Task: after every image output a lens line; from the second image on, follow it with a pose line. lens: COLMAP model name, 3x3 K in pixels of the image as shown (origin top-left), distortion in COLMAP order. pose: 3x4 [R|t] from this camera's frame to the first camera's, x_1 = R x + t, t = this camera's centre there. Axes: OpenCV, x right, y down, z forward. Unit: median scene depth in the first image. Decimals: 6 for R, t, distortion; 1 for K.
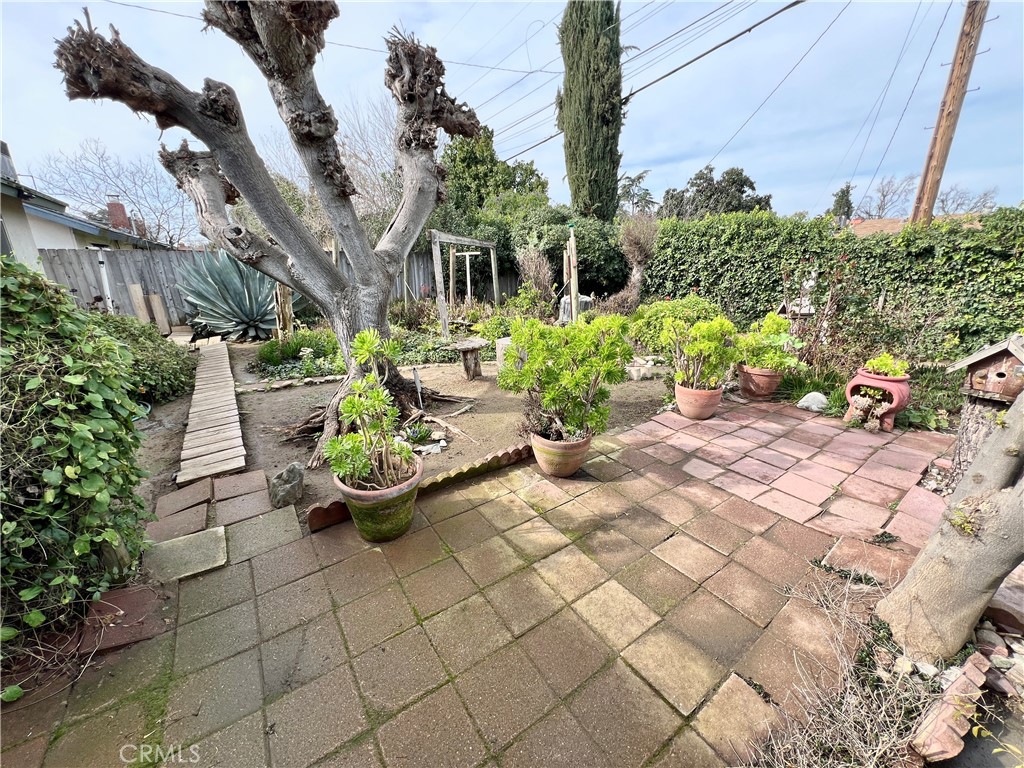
lens RADIAL K [[407.7, 0, 507.9], [0, 407.7, 386.5], [0, 0, 1]] dist [0.002015, 0.000098]
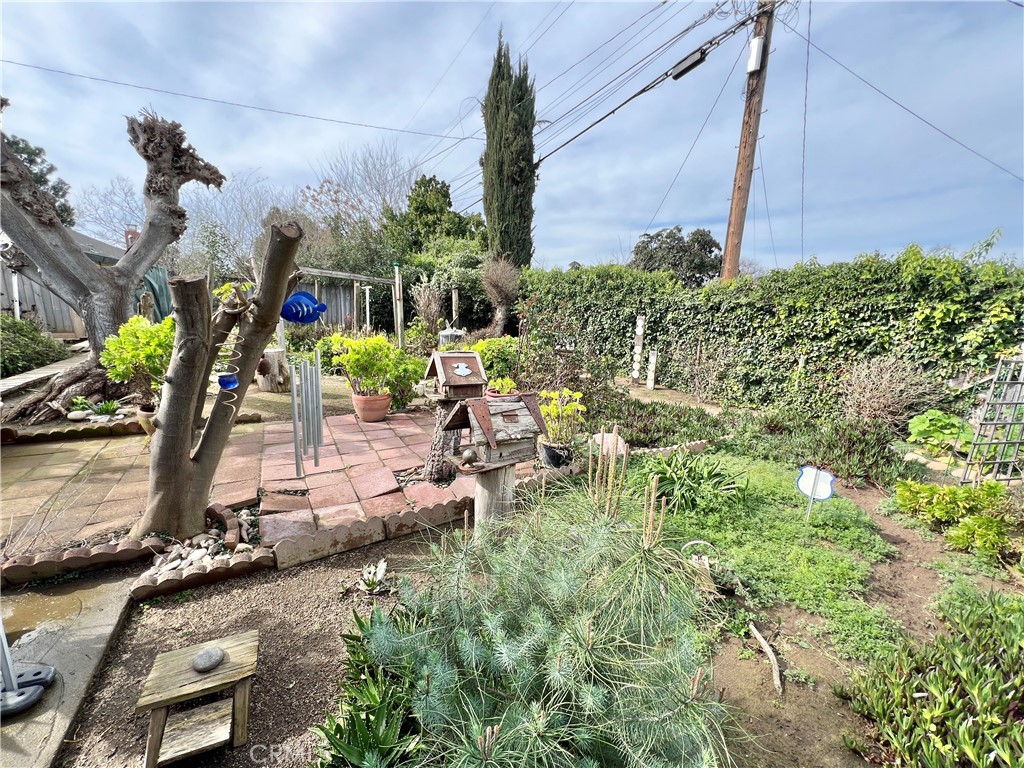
lens RADIAL K [[407.7, 0, 518.3], [0, 407.7, 389.4], [0, 0, 1]] dist [0.002015, 0.000098]
pose [[0.995068, 0.074810, -0.065140, 0.426134], [-0.080821, 0.992177, -0.095141, 0.028379], [0.057513, 0.099937, 0.993330, -0.069384]]
